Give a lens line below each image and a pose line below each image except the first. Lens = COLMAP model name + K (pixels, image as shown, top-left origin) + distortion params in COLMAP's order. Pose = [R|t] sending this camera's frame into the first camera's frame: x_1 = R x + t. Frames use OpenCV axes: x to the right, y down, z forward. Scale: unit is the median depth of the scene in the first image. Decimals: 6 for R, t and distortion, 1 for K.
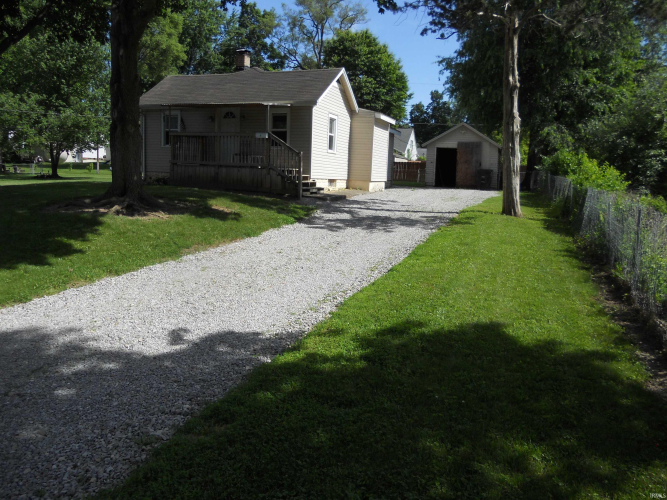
lens RADIAL K [[503.4, 0, 333.0], [0, 503.4, 248.8], [0, 0, 1]] dist [-0.045368, 0.002207]
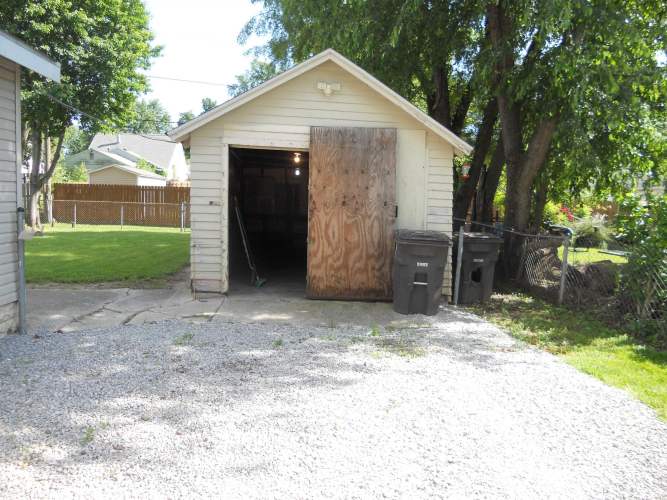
lens RADIAL K [[503.4, 0, 334.7], [0, 503.4, 250.9], [0, 0, 1]] dist [-0.045368, 0.002207]
pose [[0.904303, -0.040201, 0.424994, 0.201651], [0.053612, 0.998369, -0.019639, -0.194560], [-0.423511, 0.040544, 0.904983, 1.037660]]
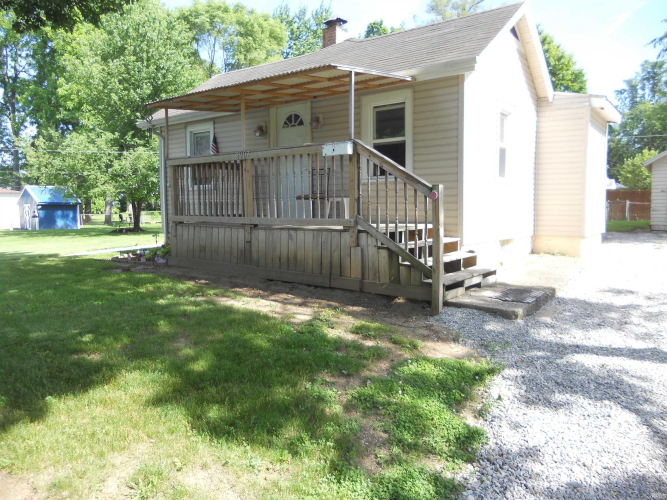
lens RADIAL K [[503.4, 0, 336.4], [0, 503.4, 249.1], [0, 0, 1]] dist [-0.045368, 0.002207]
pose [[0.964739, -0.022528, -0.262241, -0.032931], [0.004306, 0.997548, -0.069852, -0.097563], [0.263172, 0.066260, 0.962471, 0.509559]]
